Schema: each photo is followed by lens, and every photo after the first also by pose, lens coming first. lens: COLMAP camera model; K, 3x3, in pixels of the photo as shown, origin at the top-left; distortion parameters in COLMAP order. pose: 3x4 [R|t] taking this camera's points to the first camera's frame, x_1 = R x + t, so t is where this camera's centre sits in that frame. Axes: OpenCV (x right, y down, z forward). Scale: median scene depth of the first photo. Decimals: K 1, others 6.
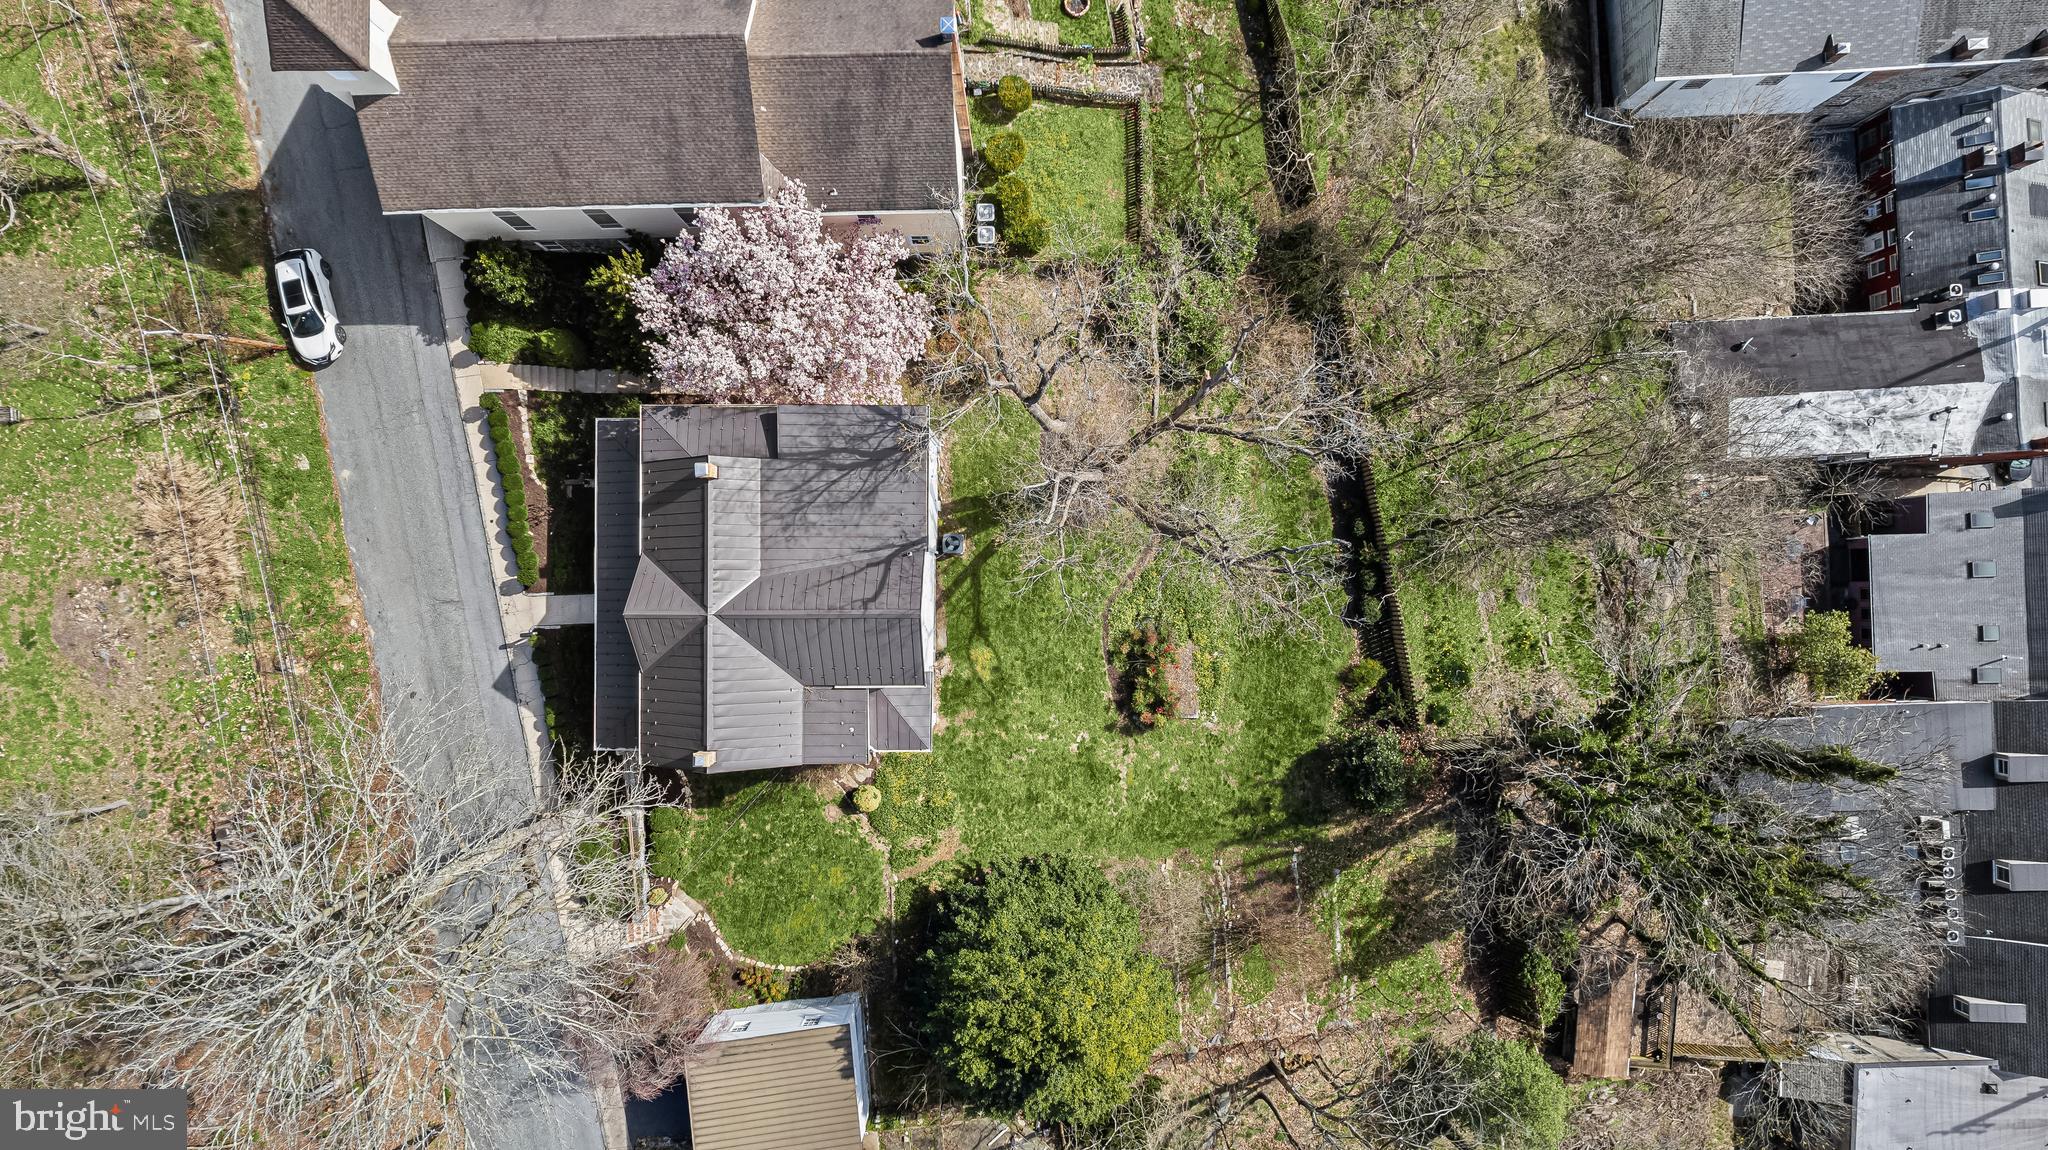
lens RADIAL K [[1320.4, 0, 1025.8], [0, 1320.4, 563.0], [0, 0, 1]] dist [-0.071052, 0.063856]
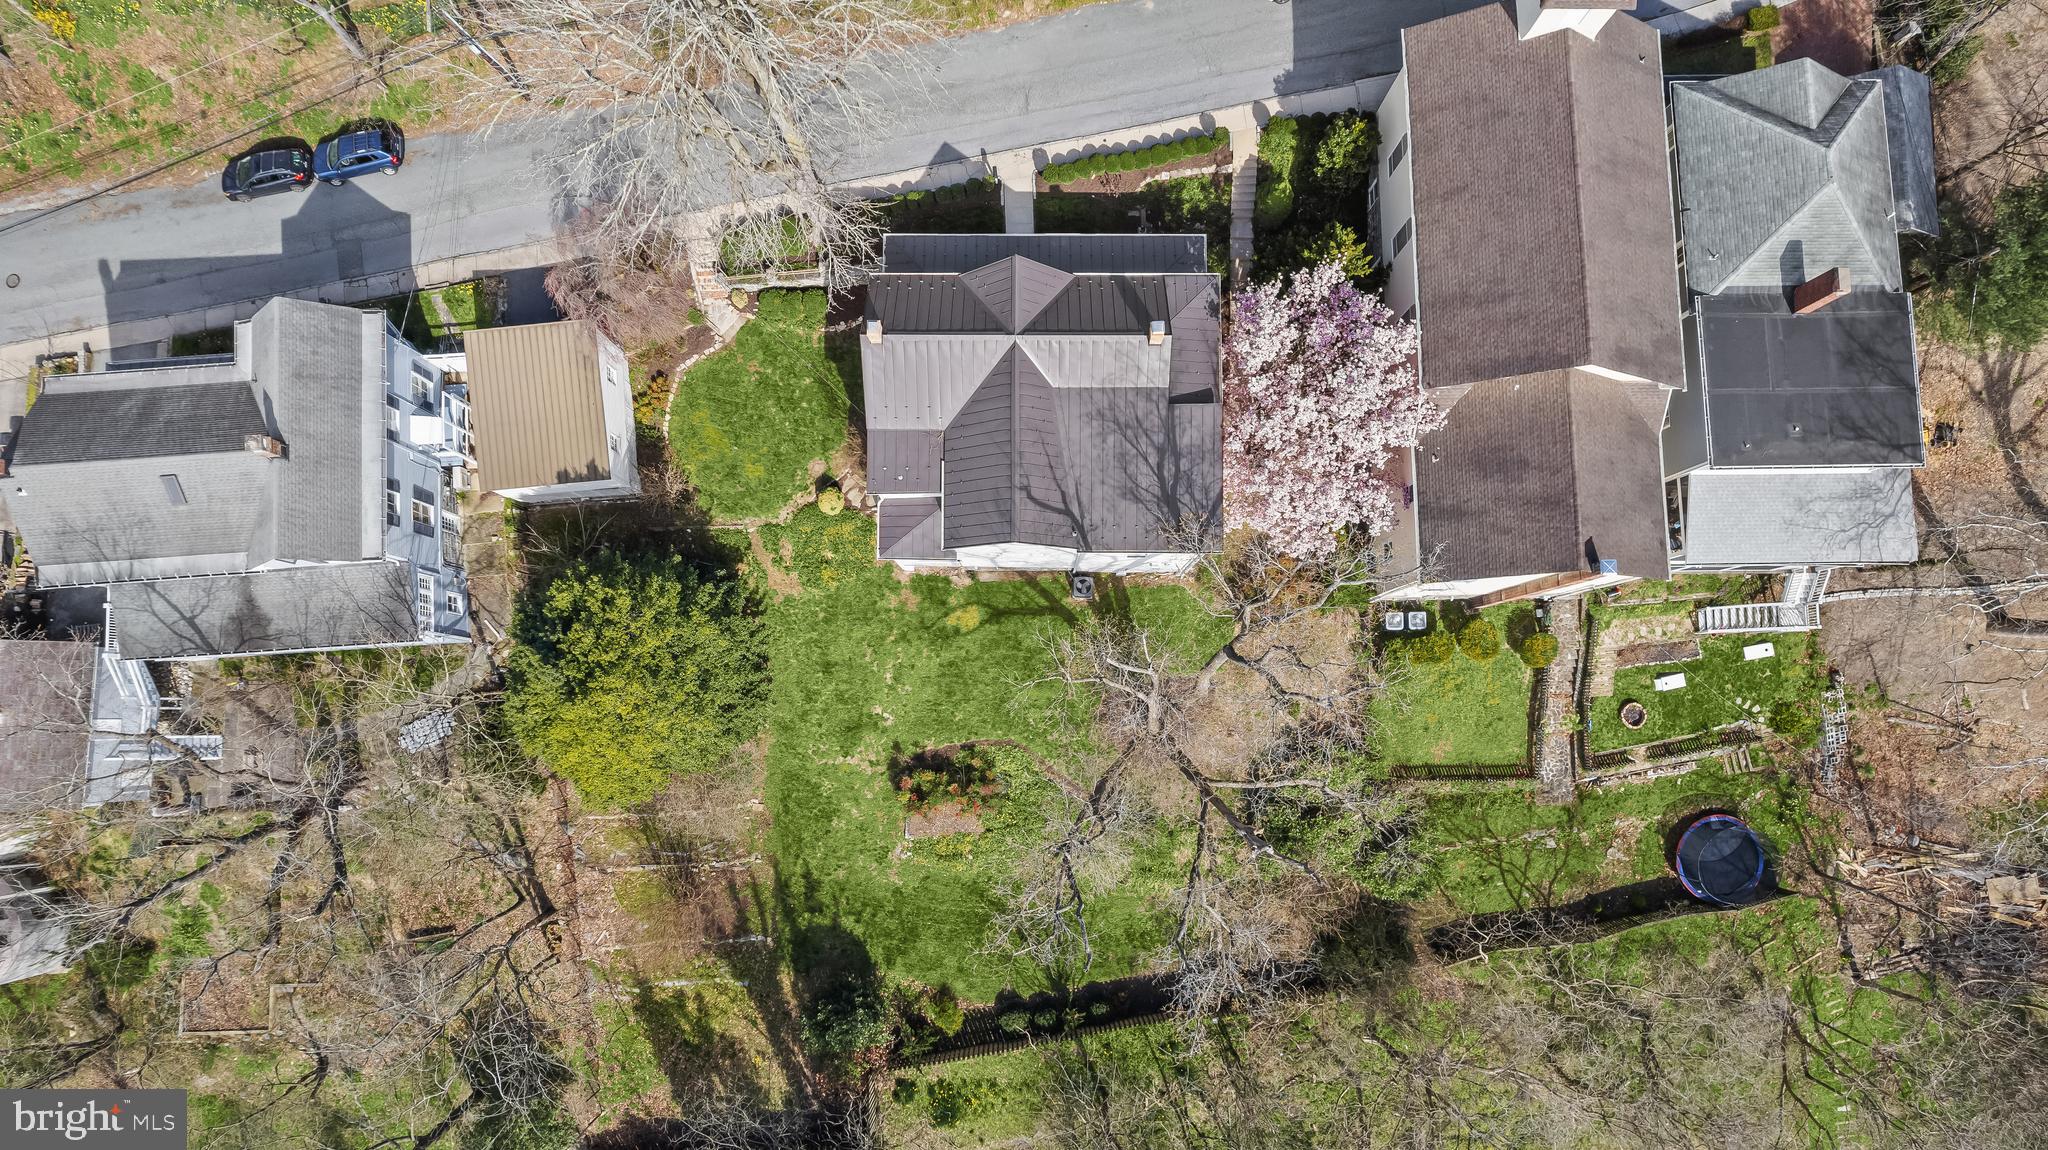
lens RADIAL K [[1320.4, 0, 1019.2], [0, 1320.4, 561.2], [0, 0, 1]] dist [-0.071052, 0.063856]
pose [[-0.004333, 0.993552, -0.113297, 0.039101], [-0.999630, -0.001259, 0.027185, 0.006682], [0.026867, 0.113373, 0.993189, 0.003404]]
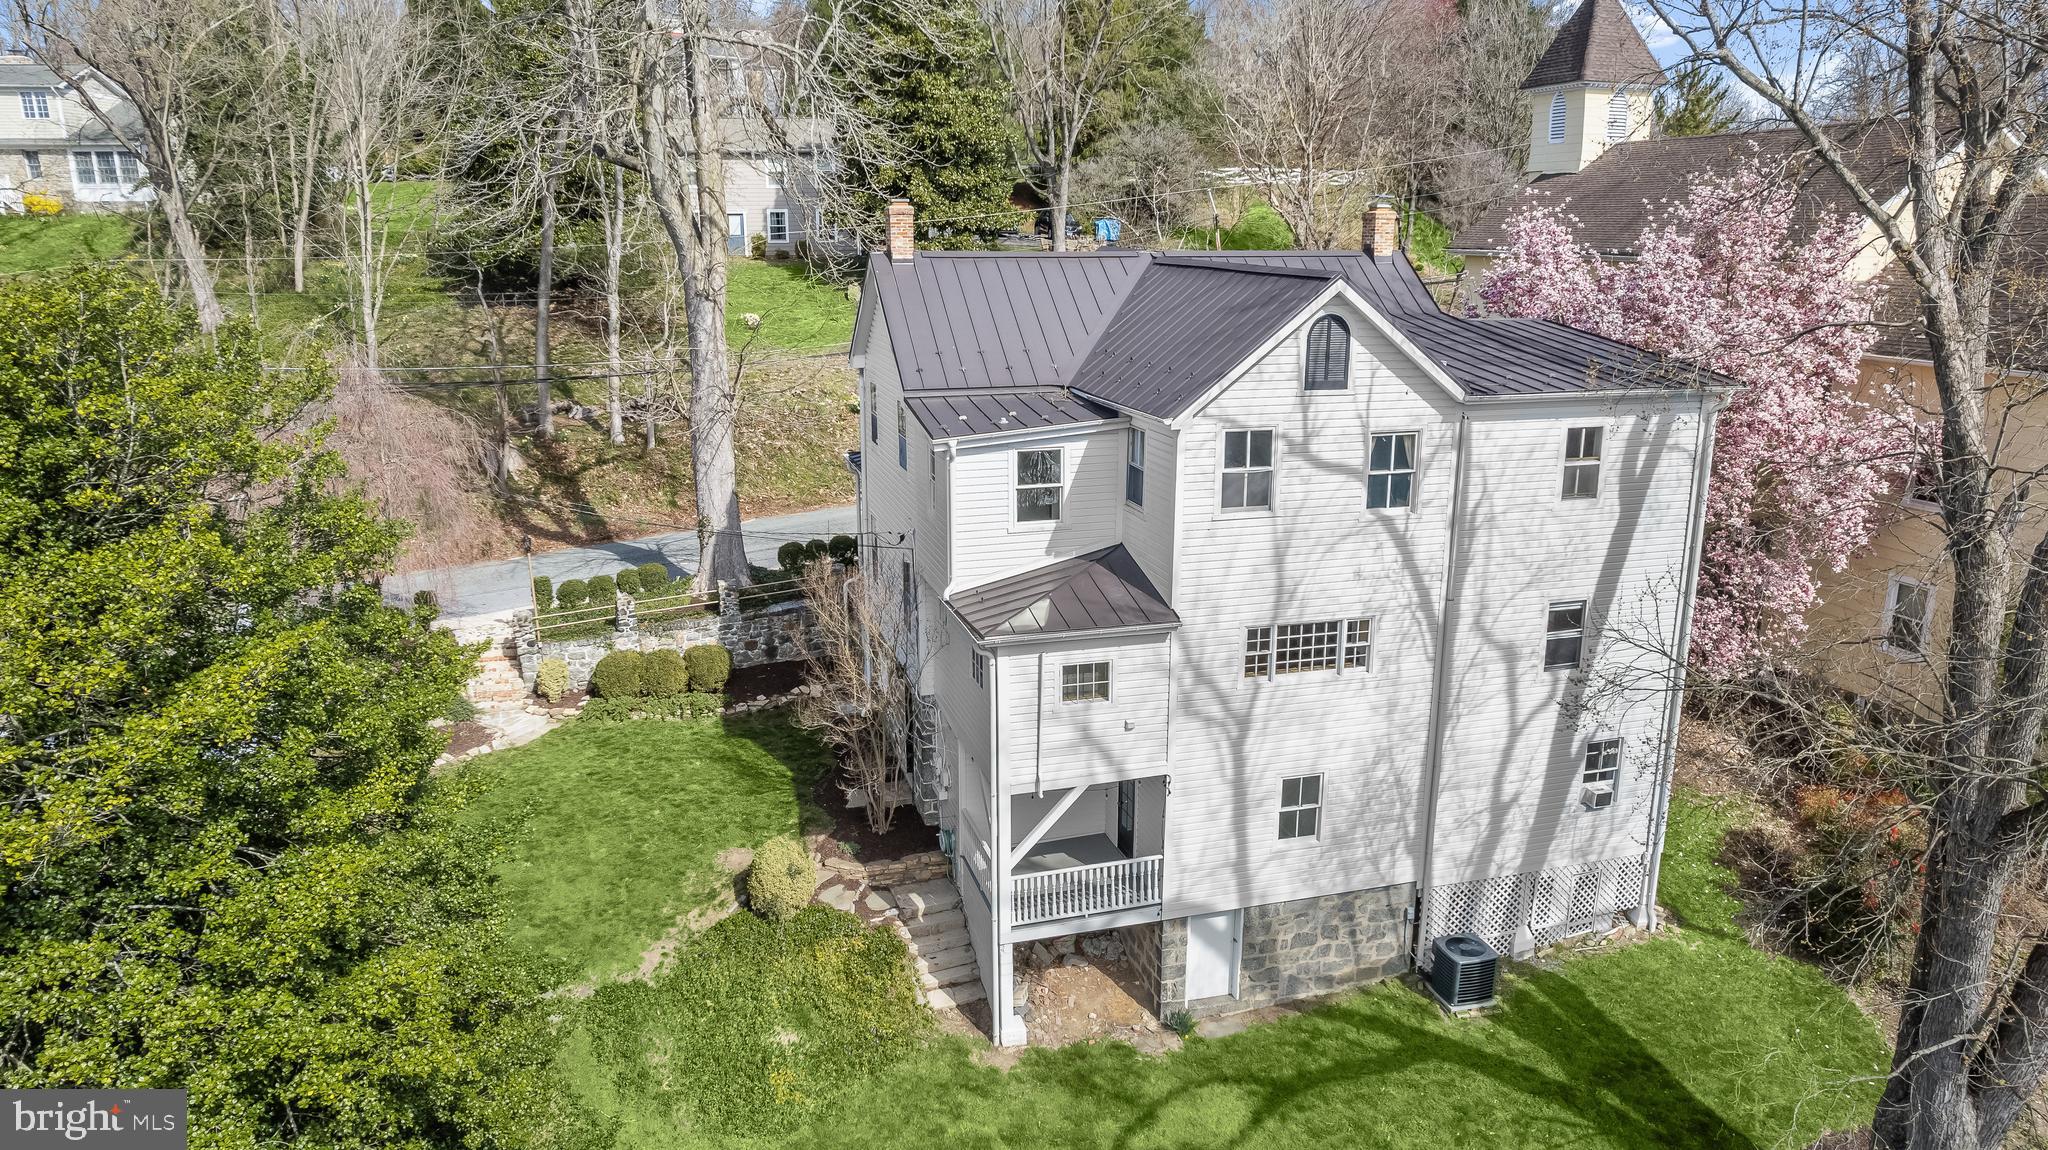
lens RADIAL K [[1320.4, 0, 1042.3], [0, 1320.4, 558.2], [0, 0, 1]] dist [-0.071052, 0.063856]
pose [[0.290936, 0.244634, -0.924938, 0.241171], [-0.956704, 0.083076, -0.278956, 0.204123], [0.008598, 0.966050, 0.258212, 0.796865]]
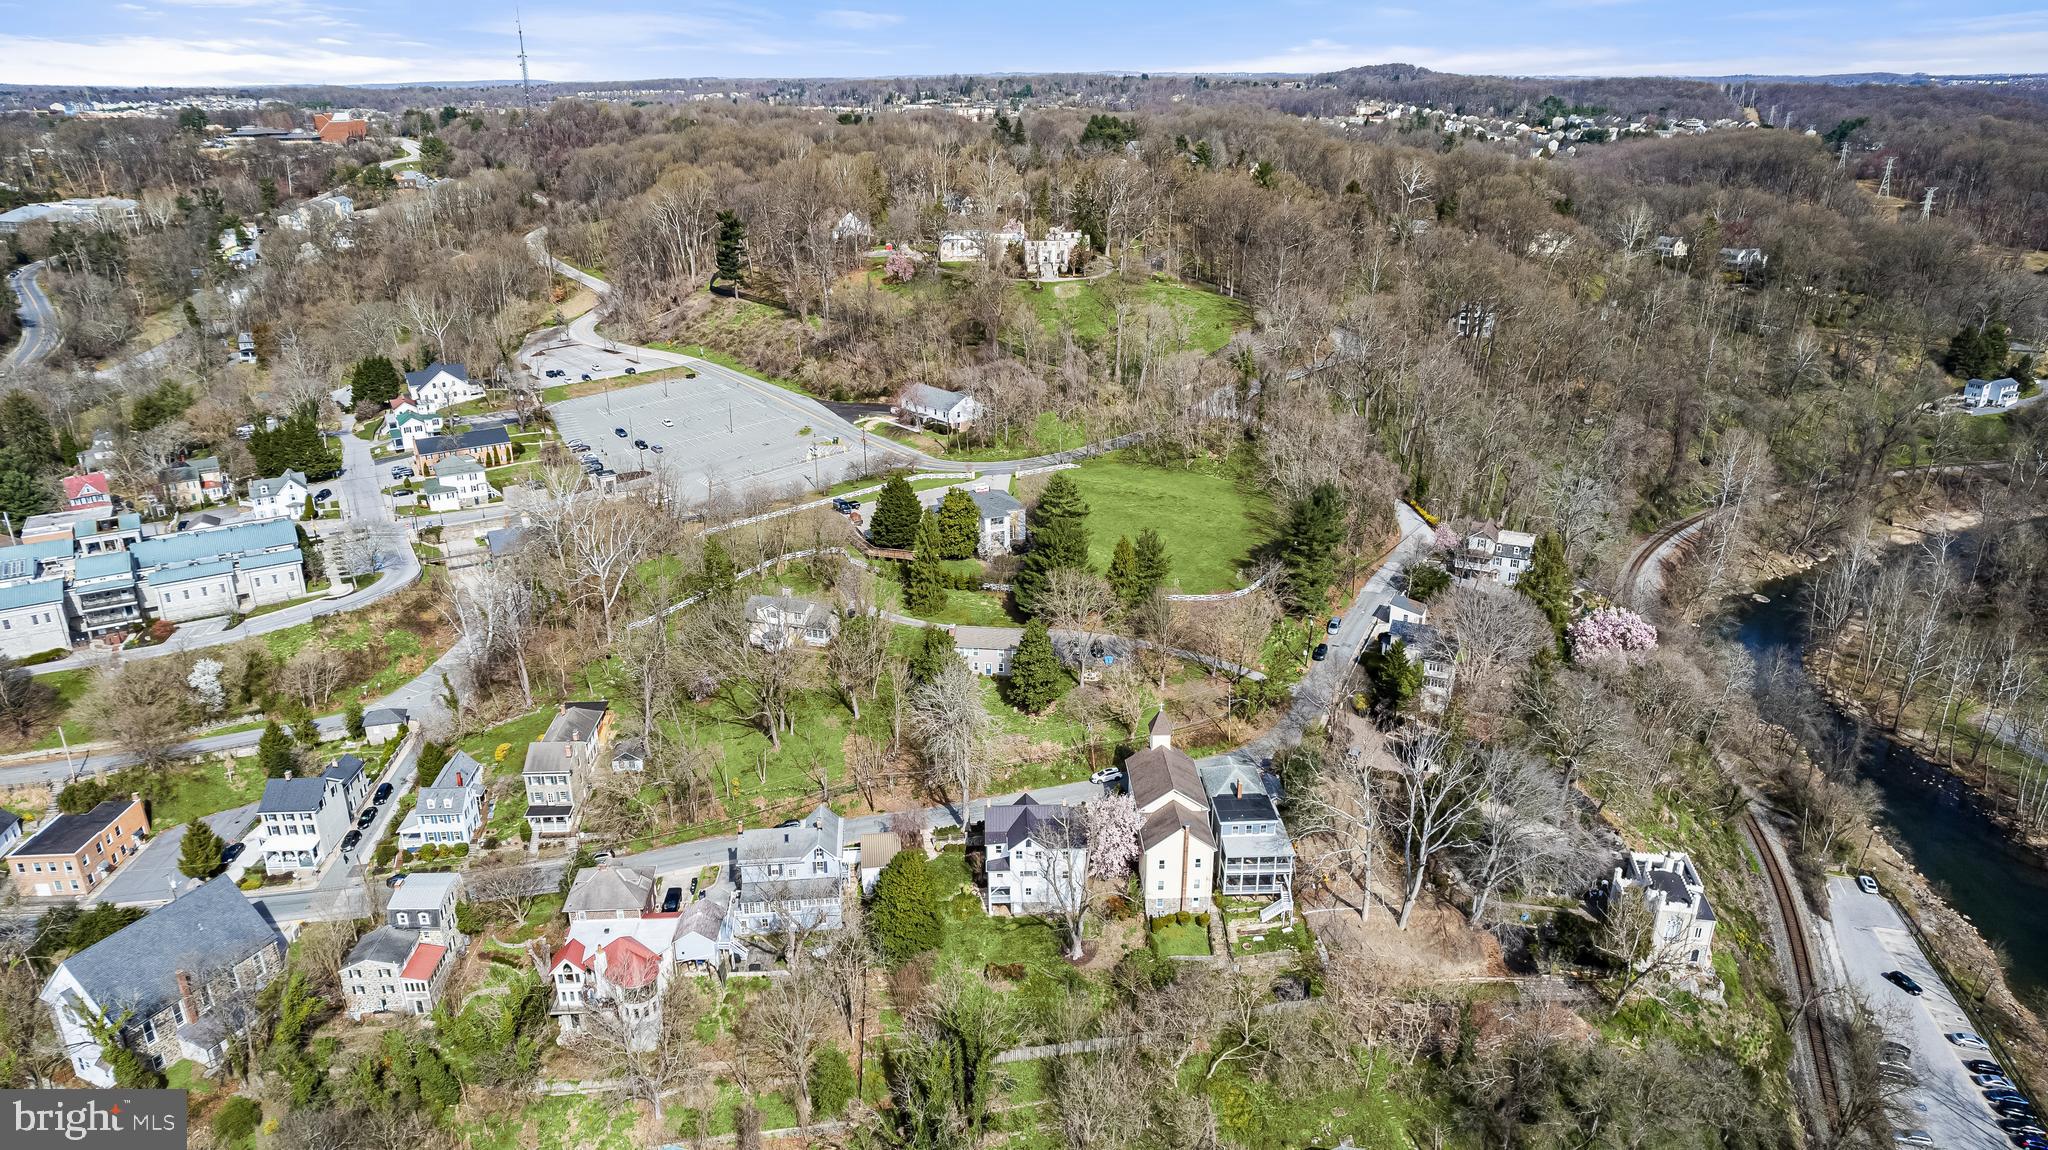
lens RADIAL K [[1320.4, 0, 1020.0], [0, 1320.4, 565.9], [0, 0, 1]] dist [-0.071052, 0.063856]
pose [[0.030665, 0.362383, -0.931525, 2.465677], [-0.999334, 0.029549, -0.021402, 0.096271], [0.019770, 0.931561, 0.363048, -0.824209]]
